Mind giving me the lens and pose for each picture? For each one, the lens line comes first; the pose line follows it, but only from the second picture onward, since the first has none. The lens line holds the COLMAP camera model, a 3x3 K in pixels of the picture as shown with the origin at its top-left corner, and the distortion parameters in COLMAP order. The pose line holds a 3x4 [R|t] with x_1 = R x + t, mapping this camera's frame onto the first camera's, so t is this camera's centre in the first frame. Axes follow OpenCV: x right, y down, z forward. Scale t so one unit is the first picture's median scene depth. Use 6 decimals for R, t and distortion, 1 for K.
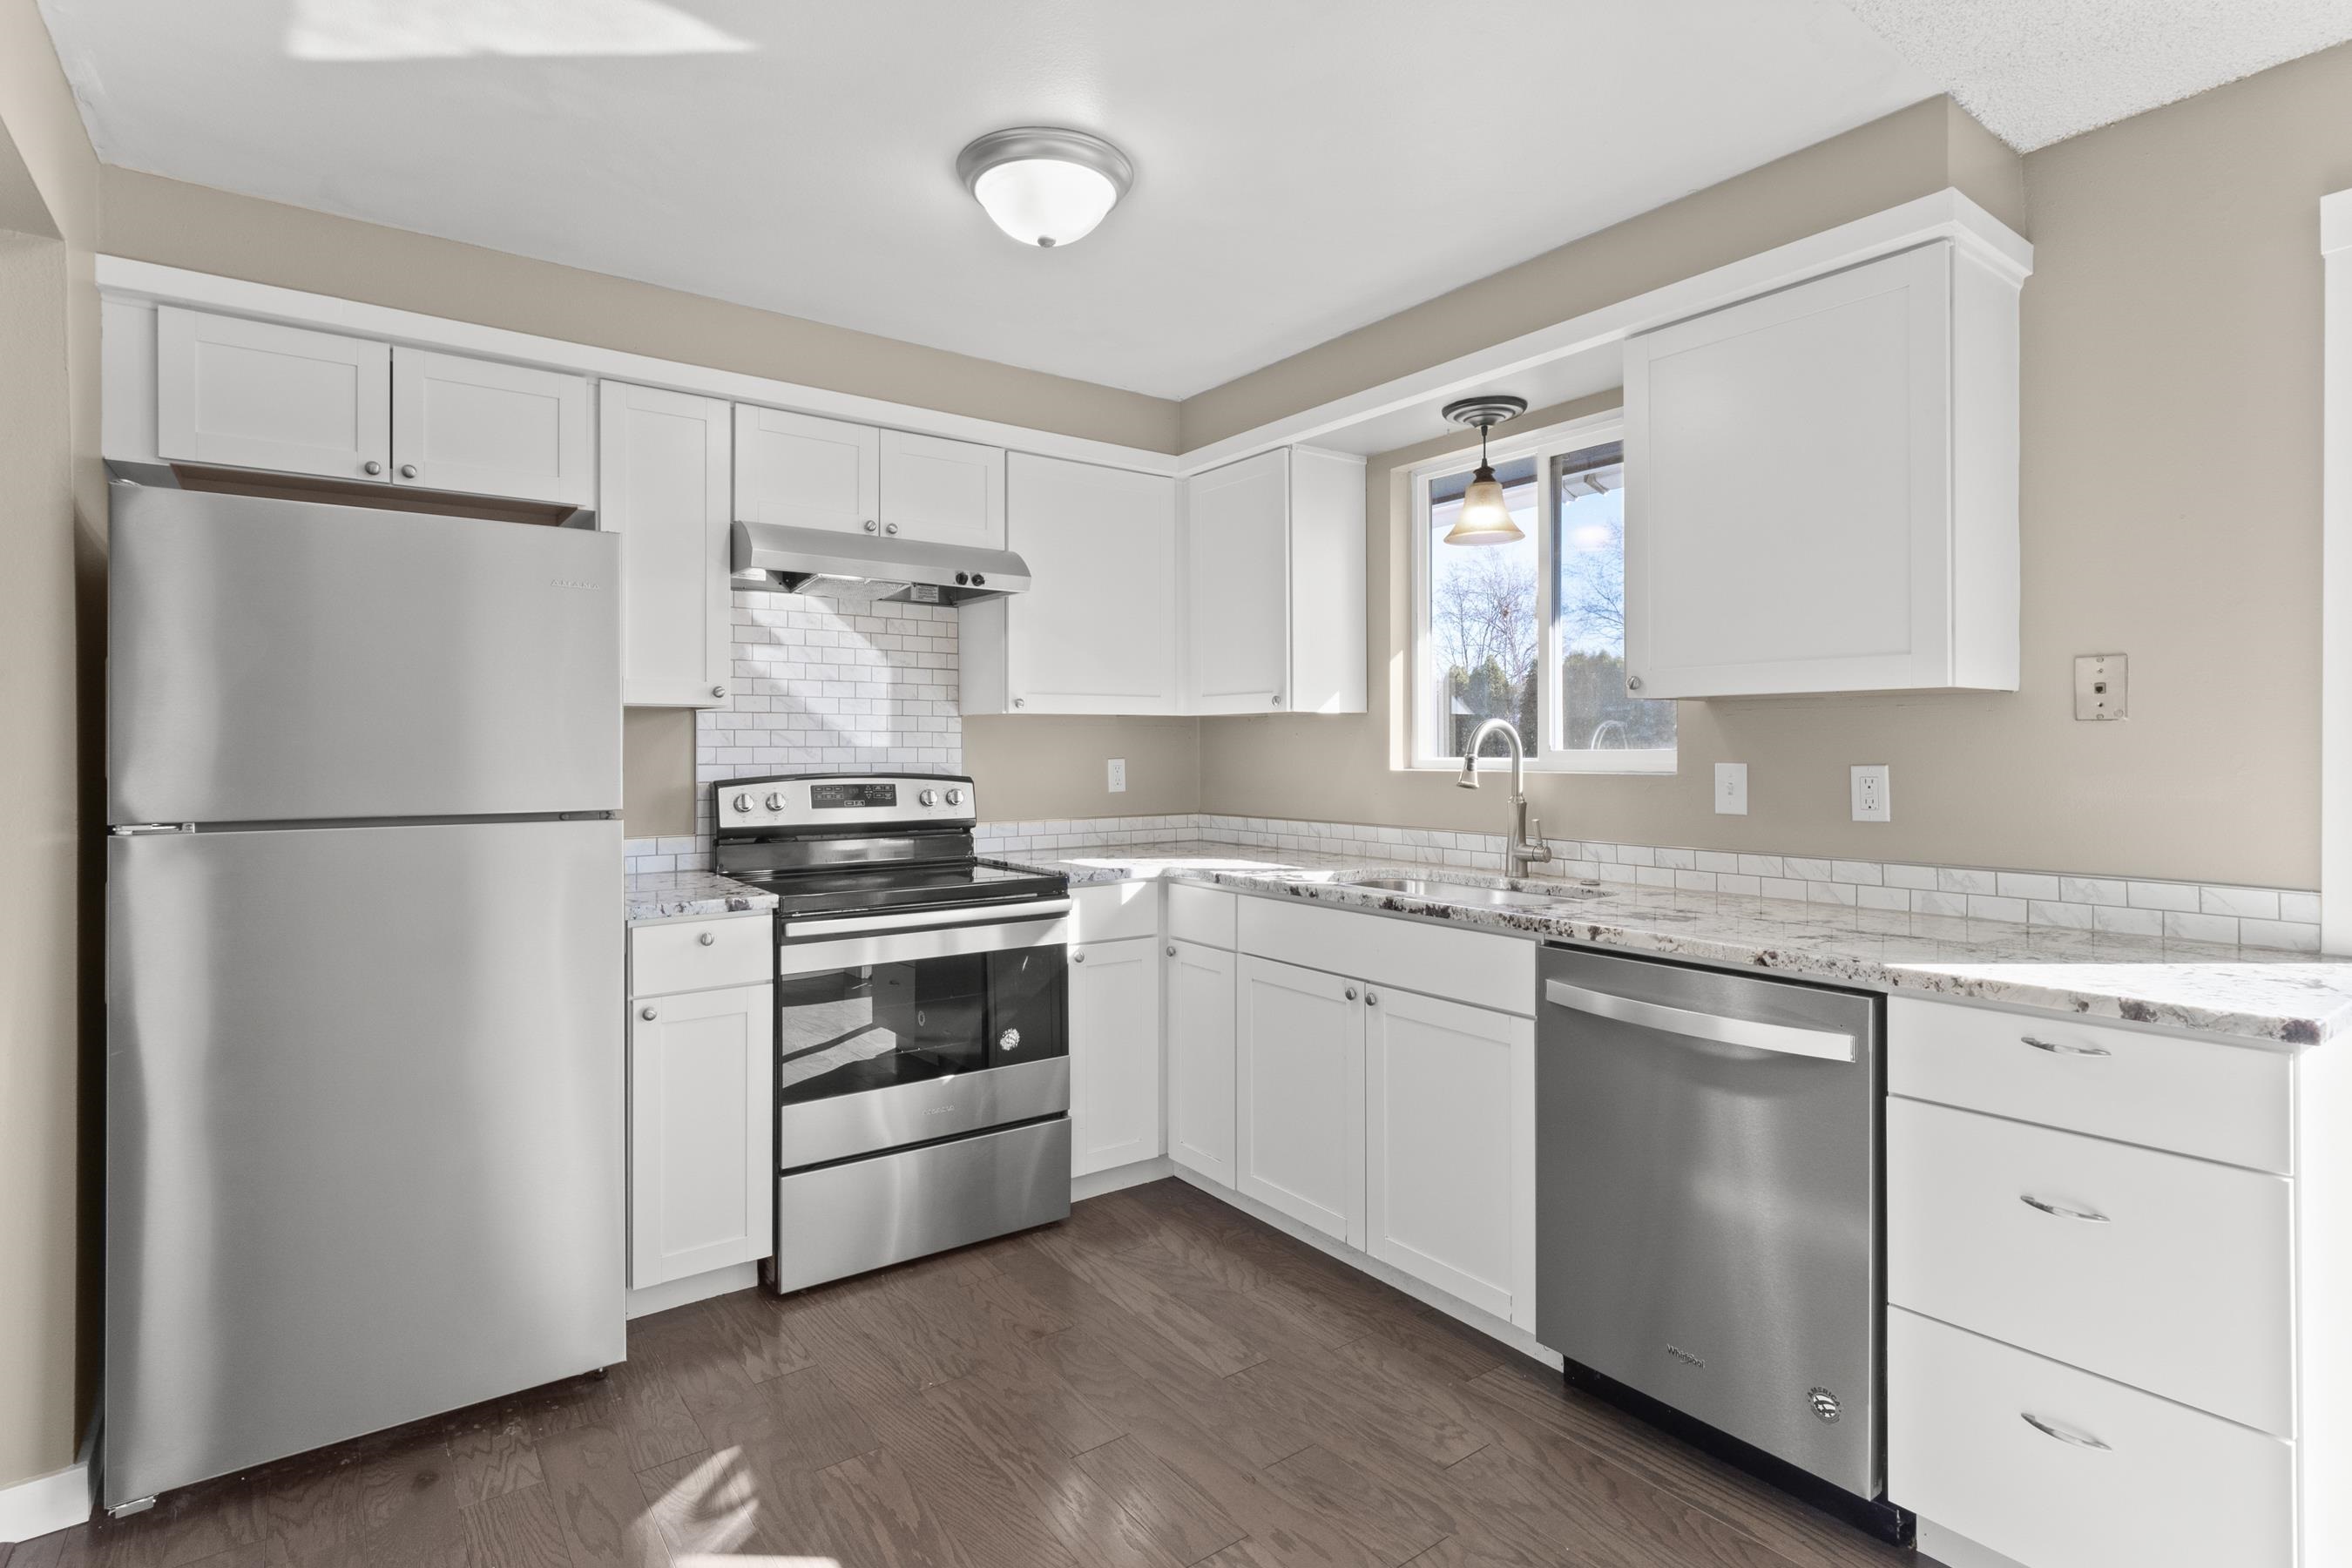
lens RADIAL K [[1165.8, 0, 1175.6], [0, 1165.8, 756.5], [0, 0, 1]] dist [-0.001938, -0.000963]
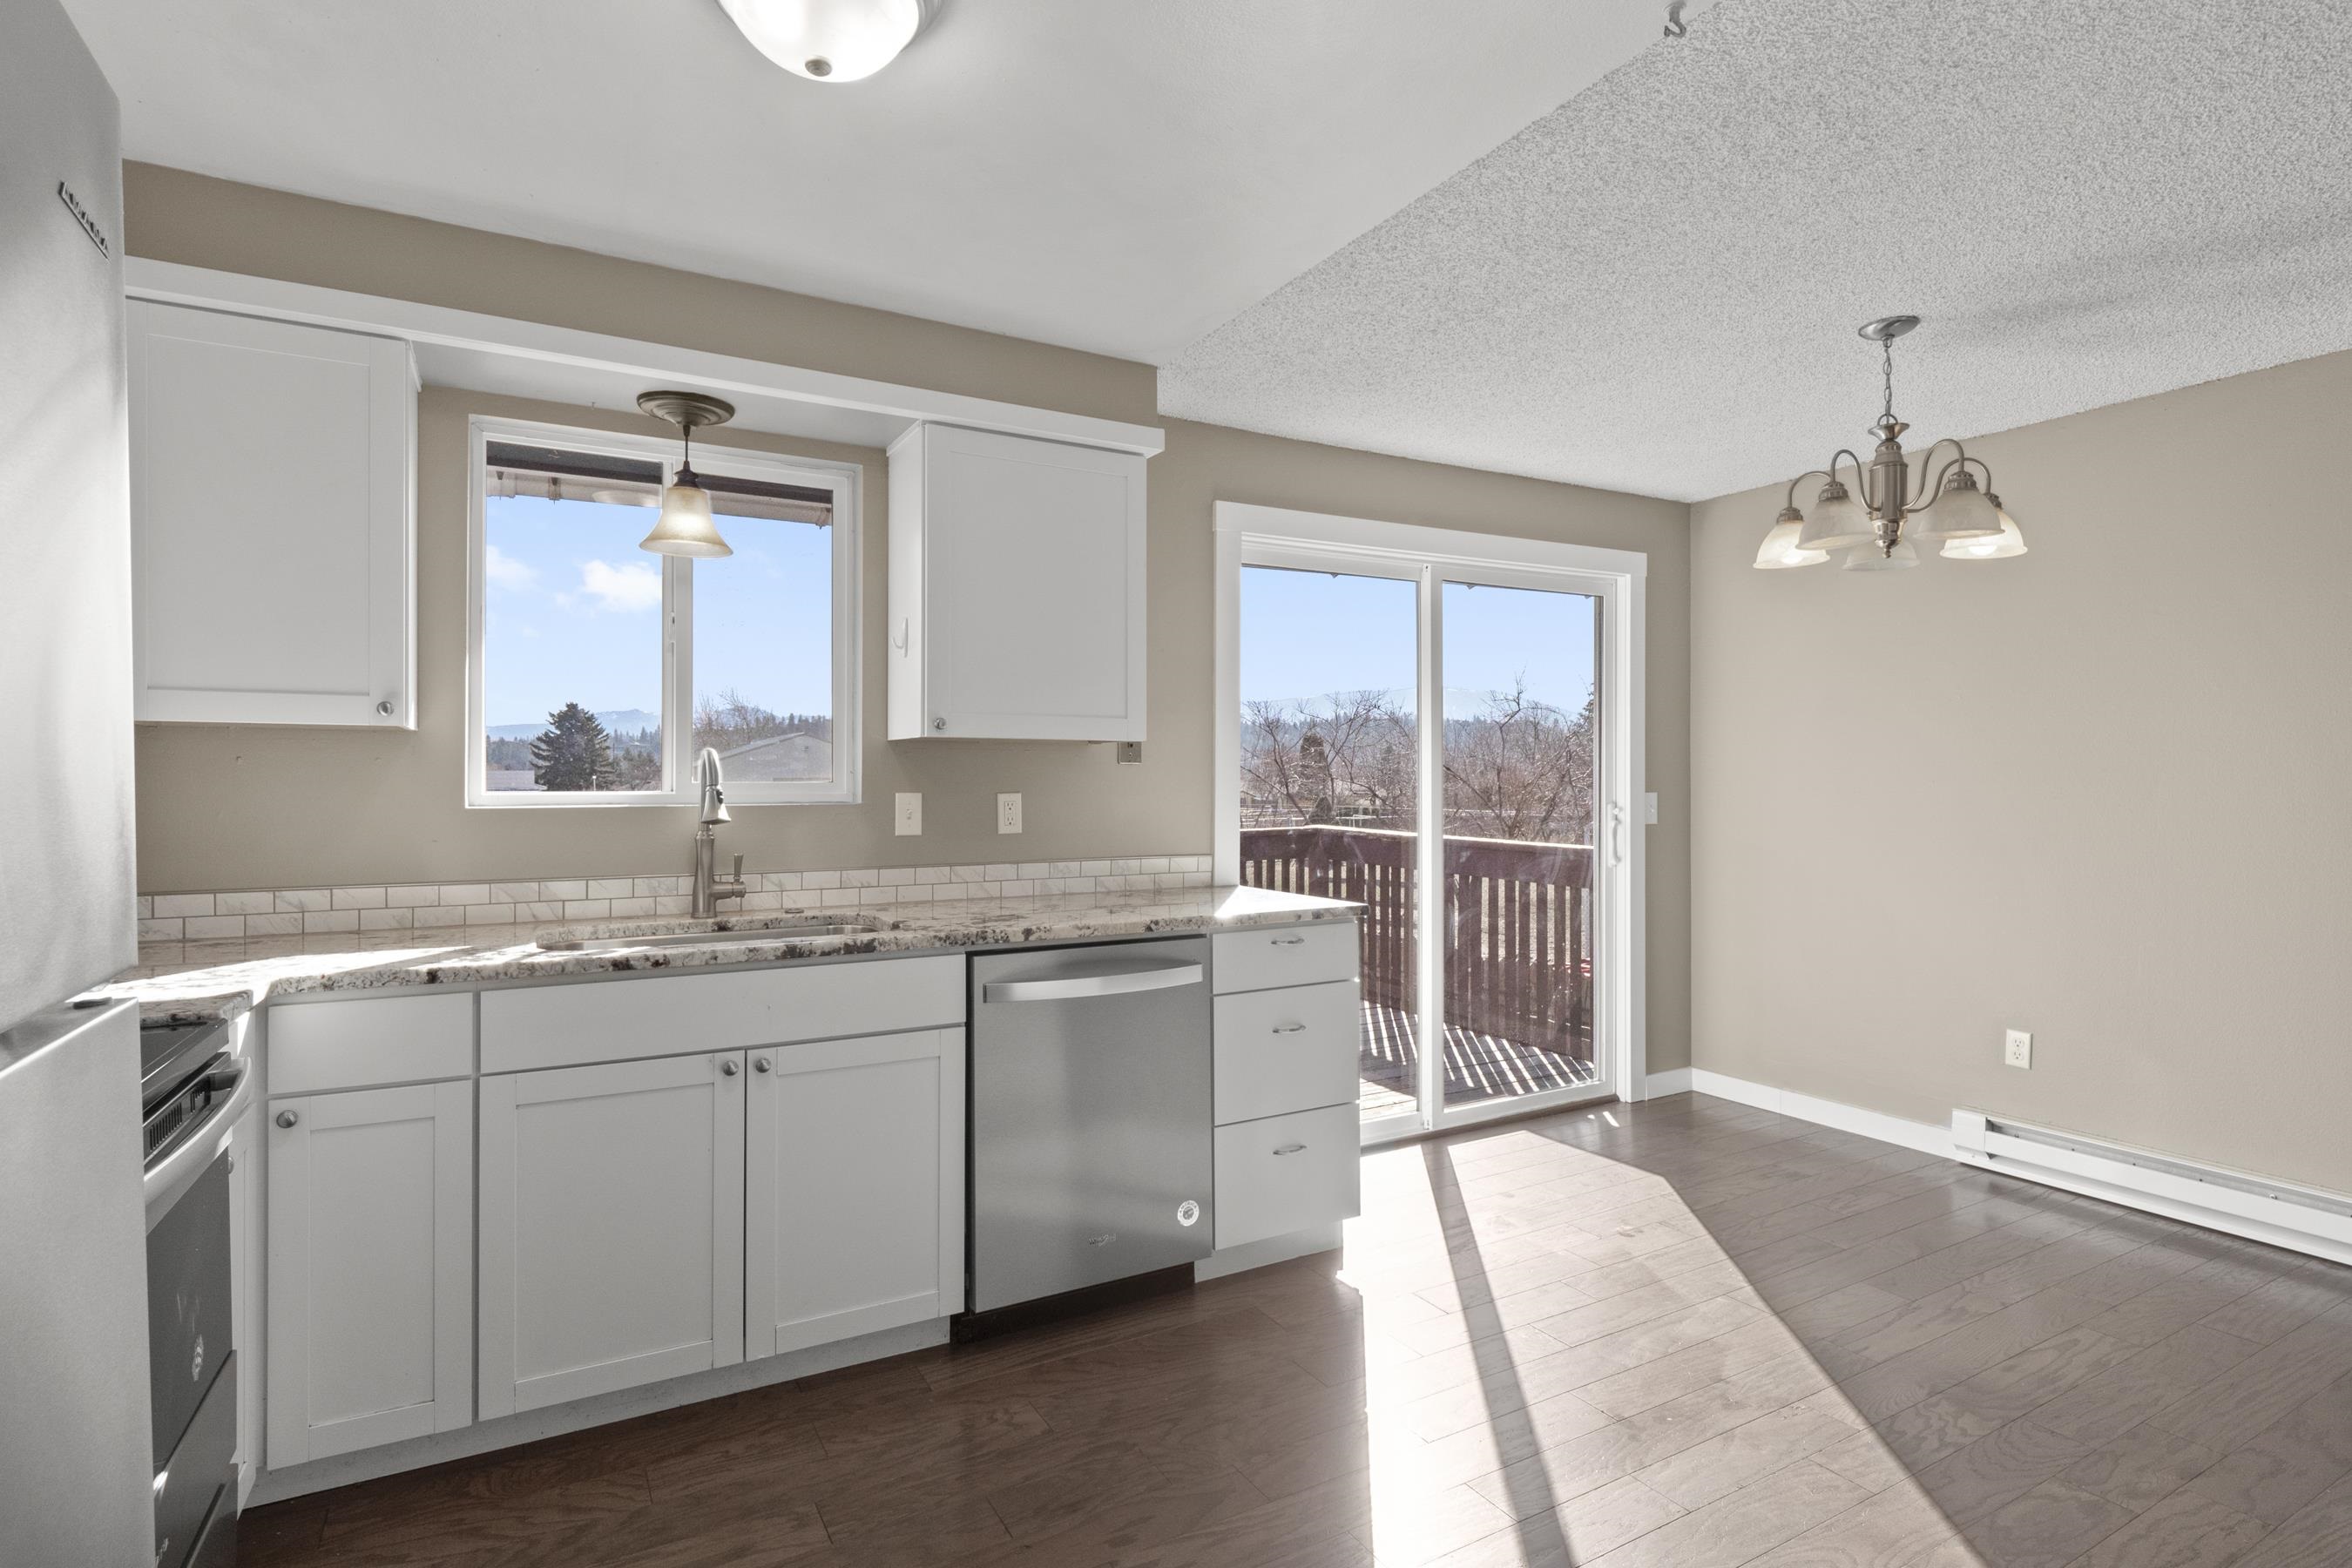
lens RADIAL K [[1130.7, 0, 1176.0], [0, 1130.7, 784.0], [0, 0, 1]] dist [-0.000625, -0.000903]
pose [[0.132709, -0.002158, 0.991153, -0.648859], [0.008323, 0.999965, 0.001063, -0.002206], [-0.991120, 0.008108, 0.132722, 0.586300]]
